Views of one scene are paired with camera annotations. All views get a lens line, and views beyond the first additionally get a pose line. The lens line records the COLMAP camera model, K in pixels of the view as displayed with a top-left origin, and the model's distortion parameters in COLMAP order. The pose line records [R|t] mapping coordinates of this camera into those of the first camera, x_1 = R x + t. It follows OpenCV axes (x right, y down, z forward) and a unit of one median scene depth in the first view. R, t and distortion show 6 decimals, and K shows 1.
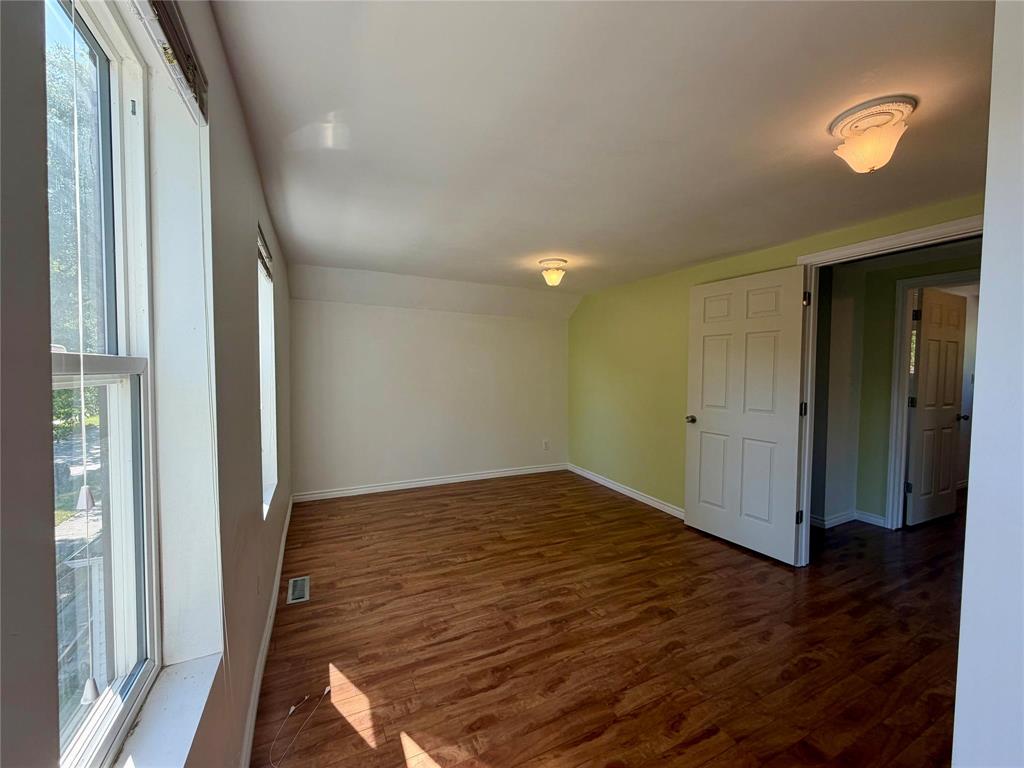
lens RADIAL K [[408.8, 0, 512.0], [0, 408.8, 384.0], [0, 0, 1]] dist [0.002810, 0.000185]
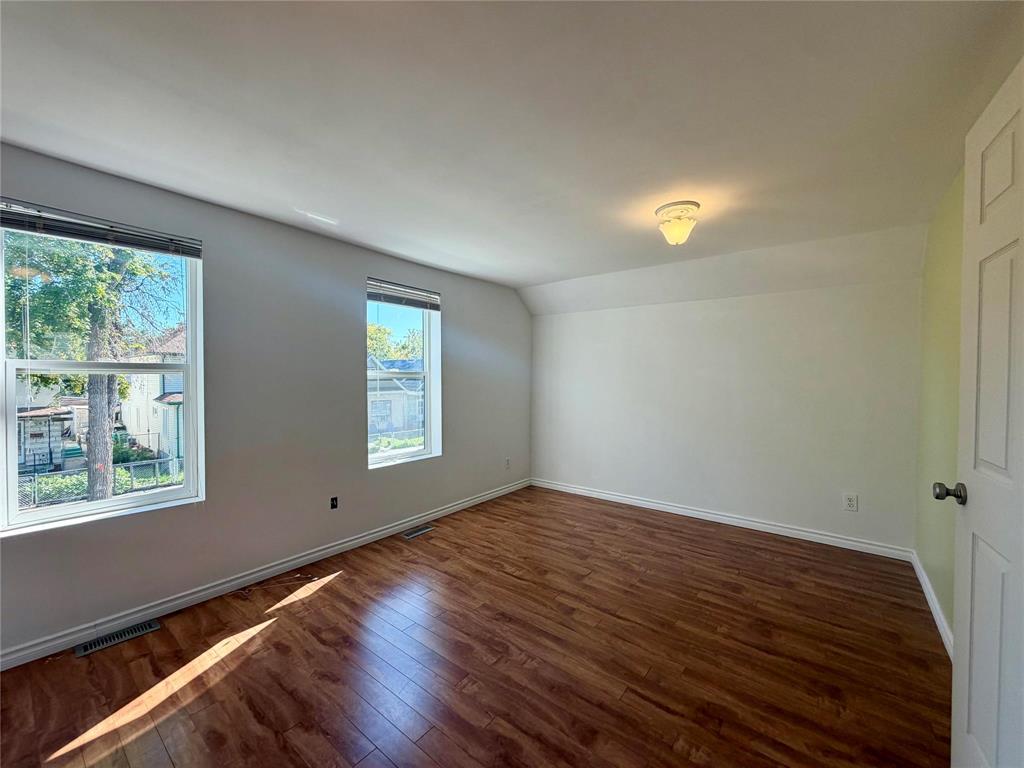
lens RADIAL K [[408.8, 0, 512.0], [0, 408.8, 384.0], [0, 0, 1]] dist [0.002810, 0.000185]
pose [[0.427299, 0.005809, -0.904092, 0.668836], [-0.031285, 0.999476, -0.008364, 0.003727], [0.903569, 0.031858, 0.427257, 0.529457]]
